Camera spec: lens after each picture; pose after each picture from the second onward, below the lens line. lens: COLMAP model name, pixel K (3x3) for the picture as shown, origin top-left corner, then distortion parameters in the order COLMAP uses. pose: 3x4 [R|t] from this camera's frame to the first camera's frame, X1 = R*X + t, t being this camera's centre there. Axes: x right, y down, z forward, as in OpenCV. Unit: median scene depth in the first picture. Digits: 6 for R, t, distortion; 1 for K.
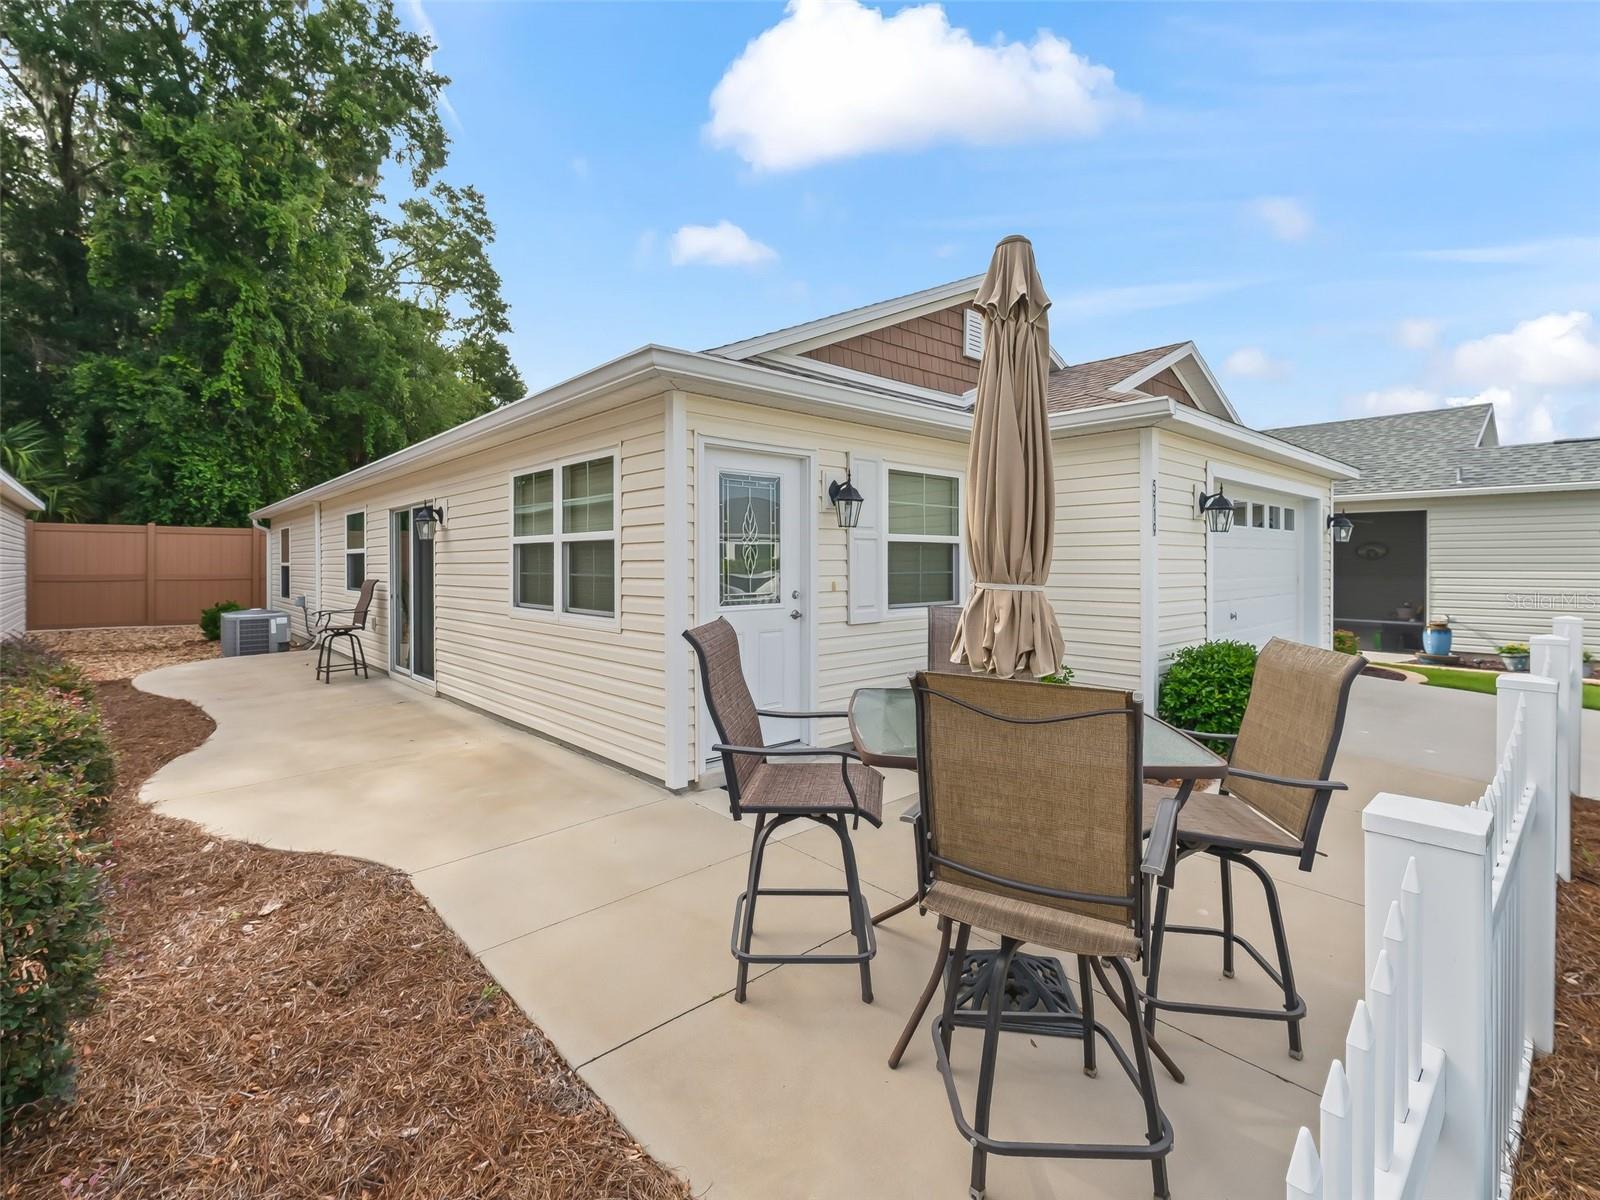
lens RADIAL K [[724.8, 0, 804.6], [0, 724.8, 577.2], [0, 0, 1]] dist [0.006647, 0.000062]
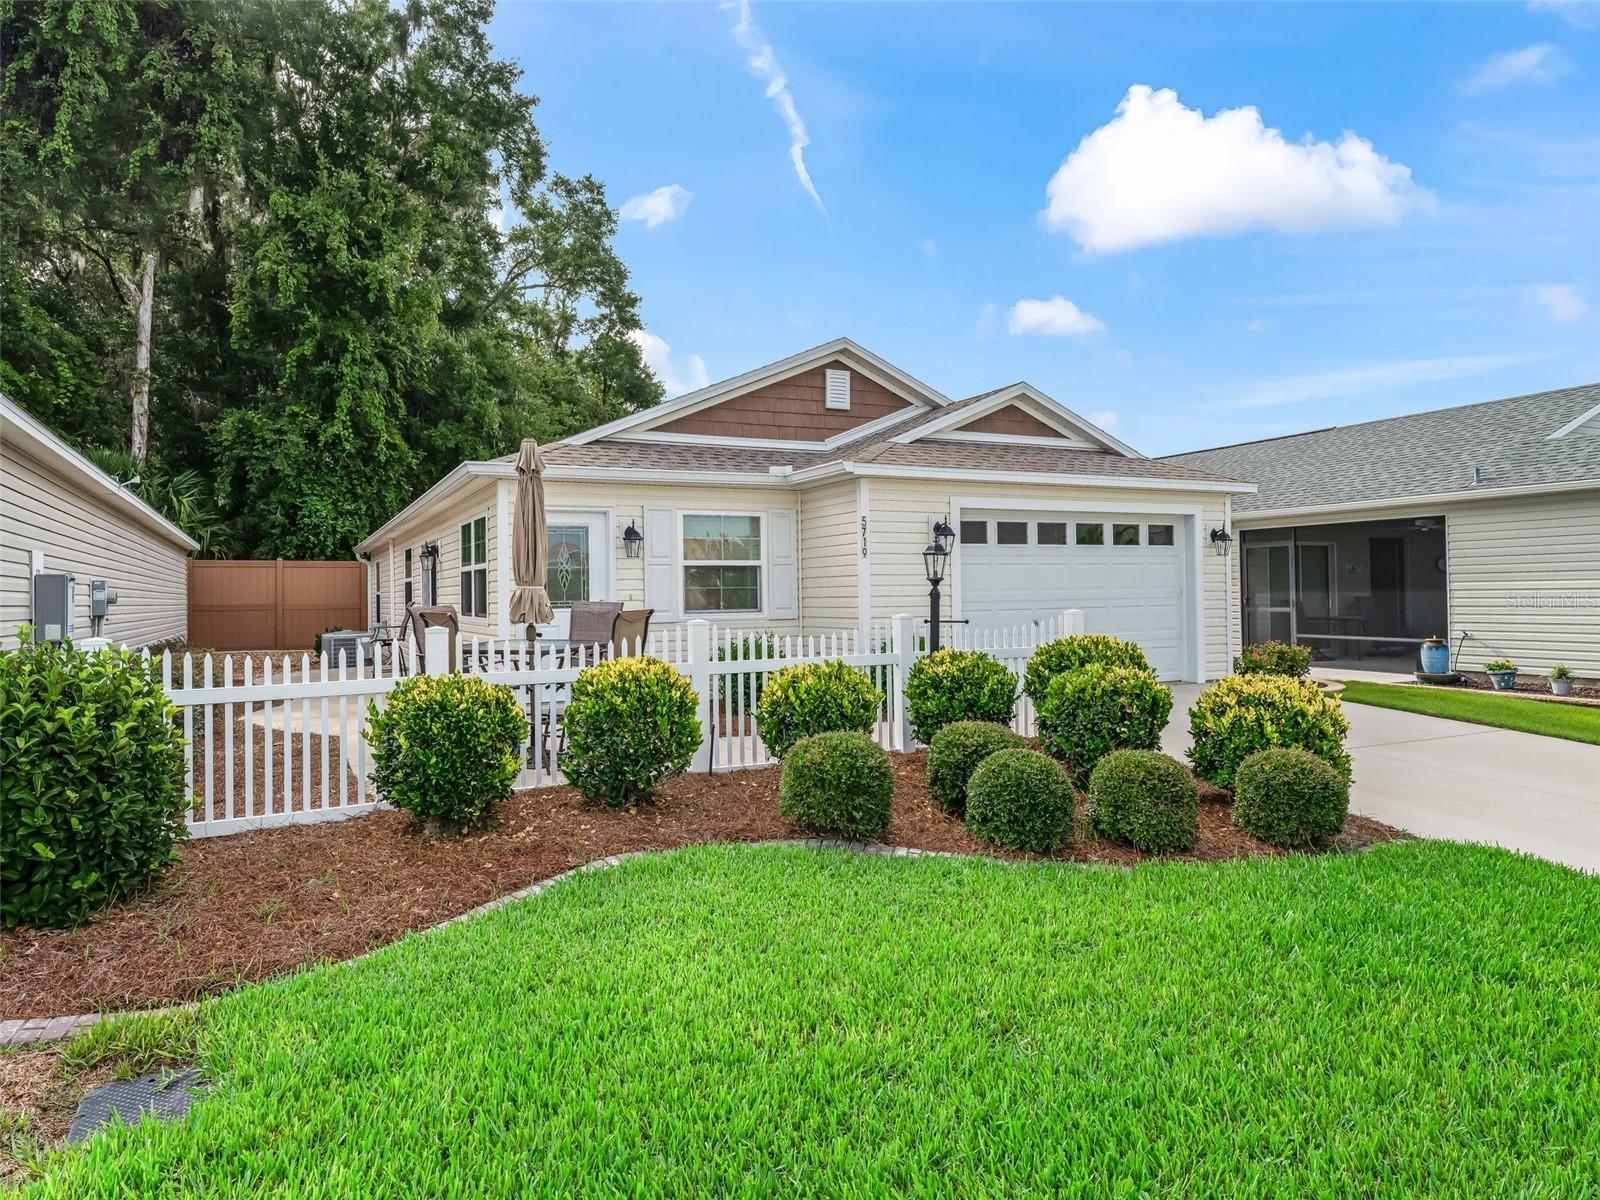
lens RADIAL K [[923.2, 0, 800.0], [0, 923.2, 600.0], [0, 0, 1]] dist [0.025694, 0.000476]
pose [[0.971878, -0.010879, -0.235233, 0.201223], [0.008733, 0.999910, -0.010165, 0.010120], [0.235323, 0.007825, 0.971886, -0.186291]]
